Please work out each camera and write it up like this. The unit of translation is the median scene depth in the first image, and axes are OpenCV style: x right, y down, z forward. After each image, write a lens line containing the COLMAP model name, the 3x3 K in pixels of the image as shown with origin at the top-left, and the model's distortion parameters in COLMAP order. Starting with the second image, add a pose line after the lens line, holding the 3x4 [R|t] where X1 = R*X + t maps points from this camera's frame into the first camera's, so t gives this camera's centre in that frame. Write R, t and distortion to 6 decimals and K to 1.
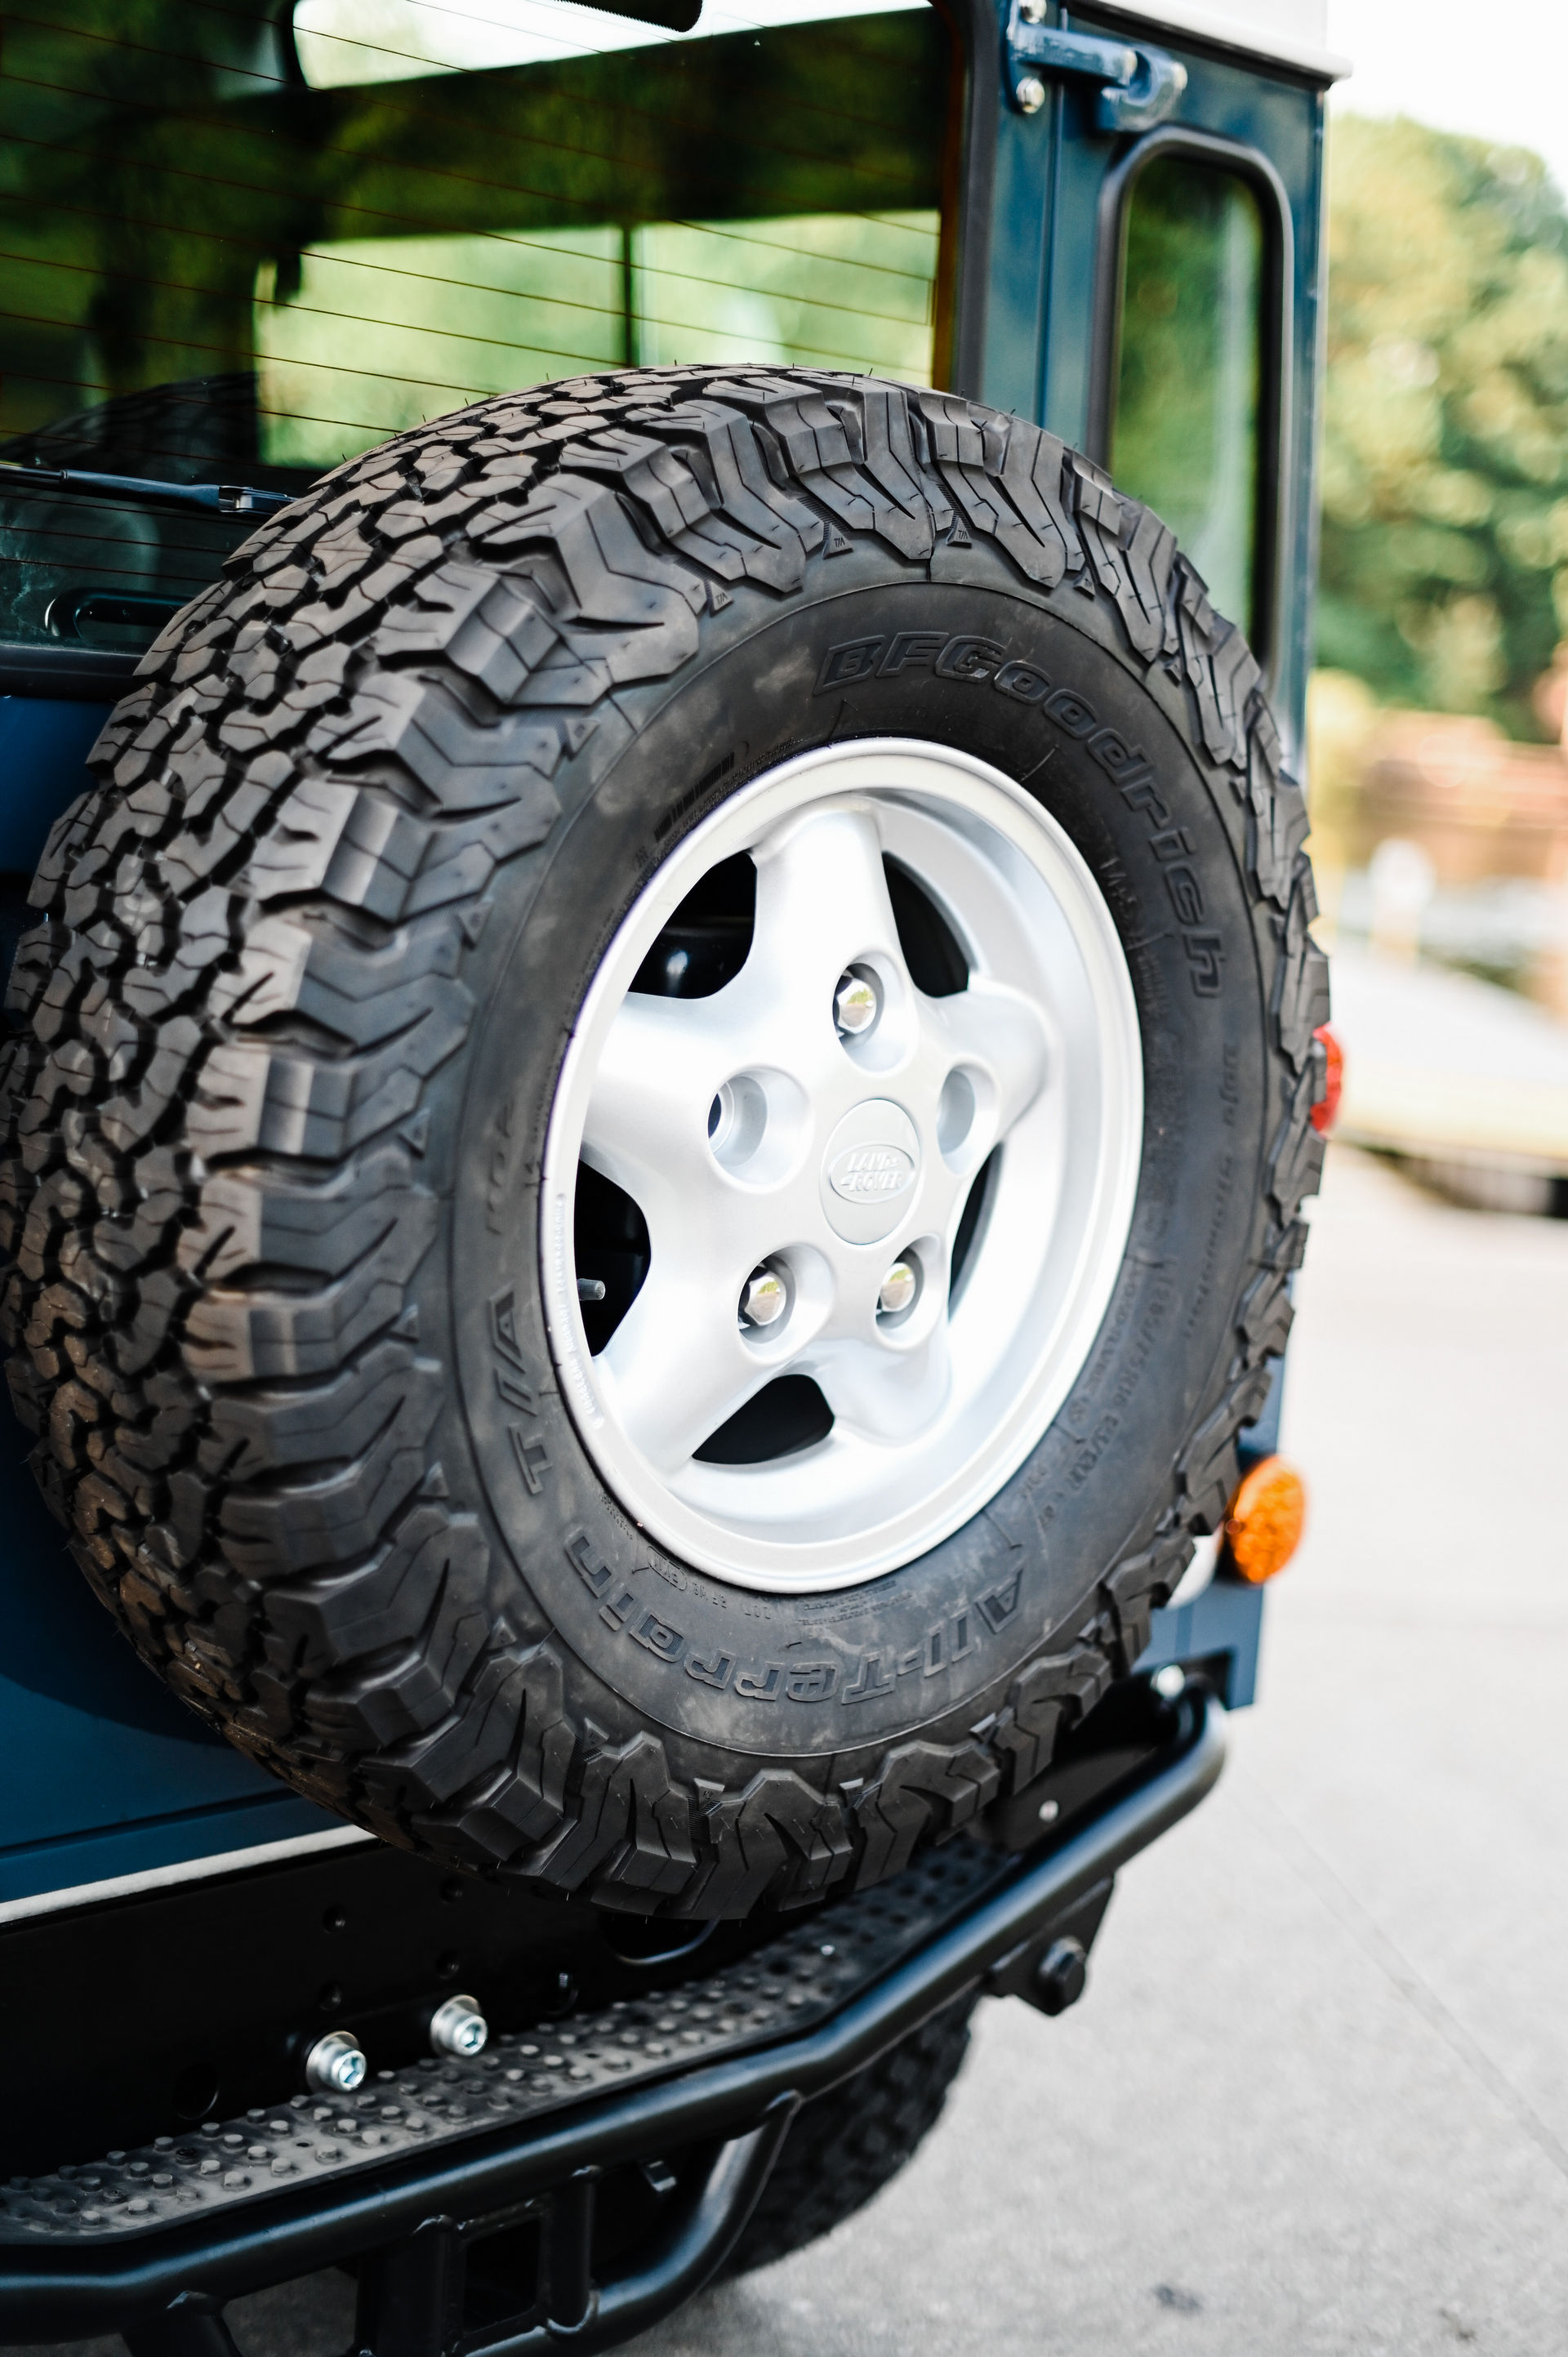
lens RADIAL K [[3670.7, 0, 784.0], [0, 3670.7, 1178.5], [0, 0, 1]] dist [-0.011069, 0.026824]
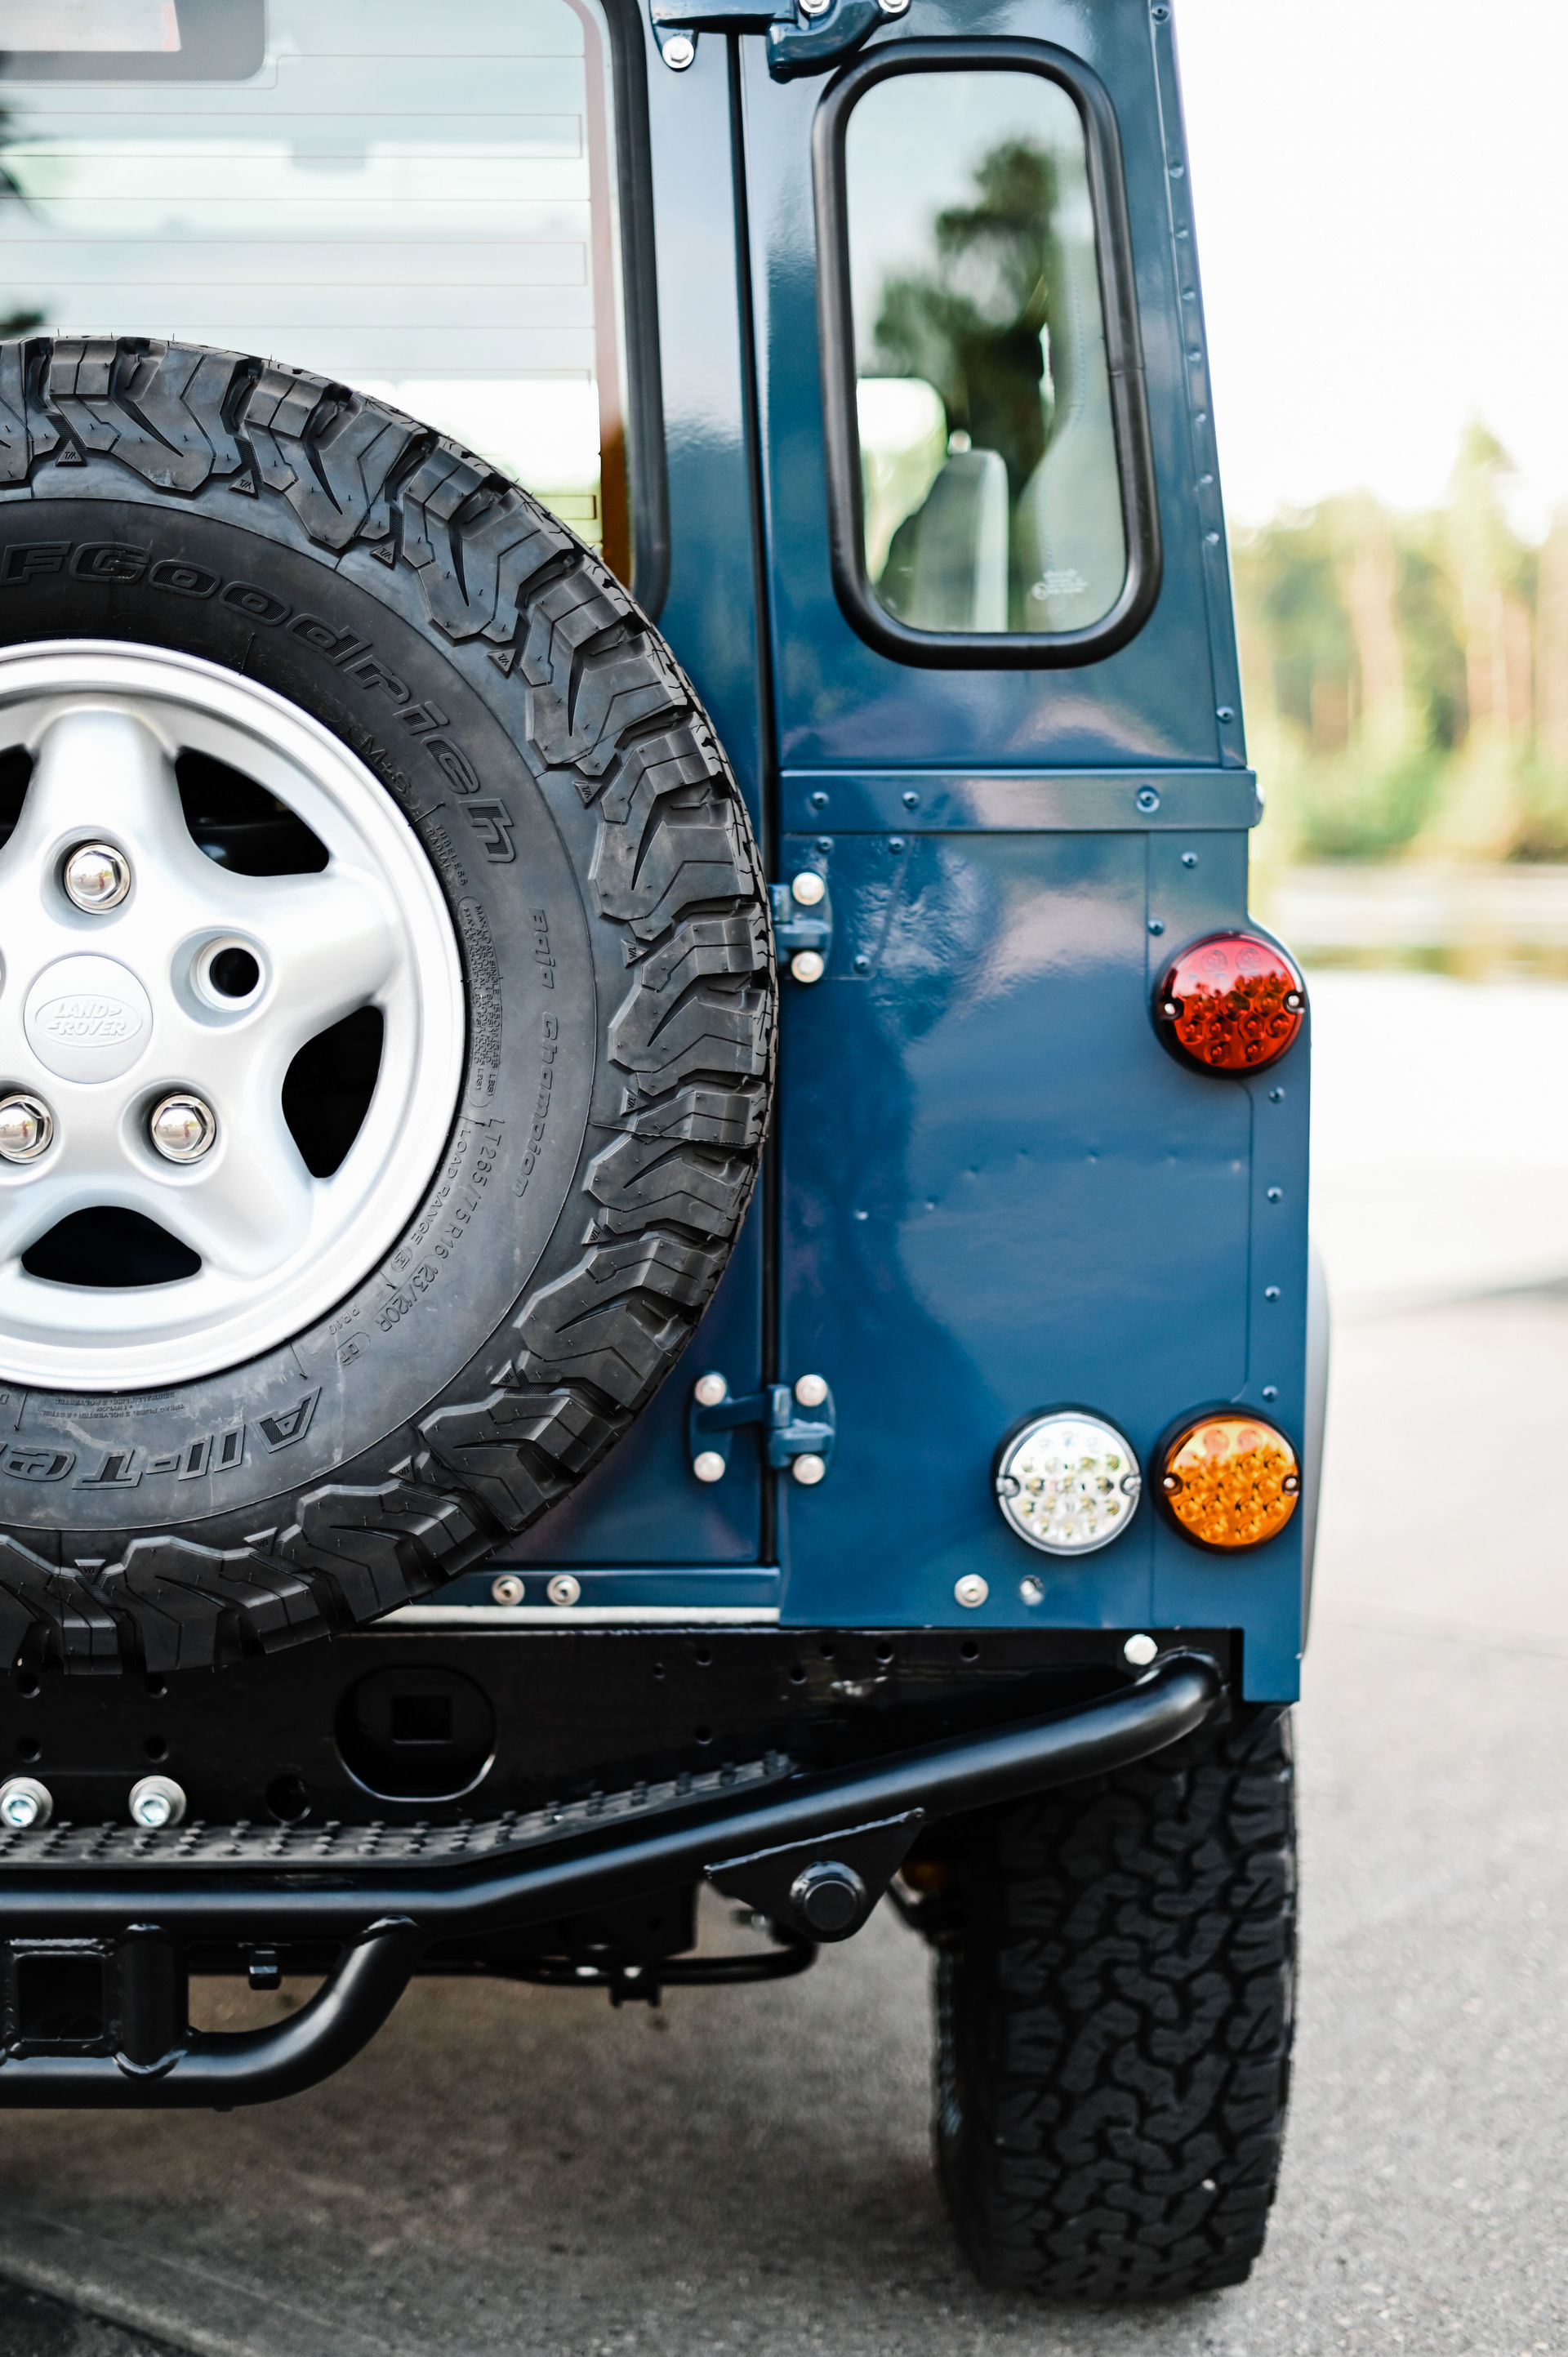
lens RADIAL K [[3454.6, 0, 749.1], [0, 3454.6, 1183.2], [0, 0, 1]] dist [-0.007177, 0.094739]
pose [[0.660121, -0.017127, -0.750964, 0.924560], [-0.045749, 0.996967, -0.062952, 0.102541], [0.749765, 0.075912, 0.657336, 0.428221]]
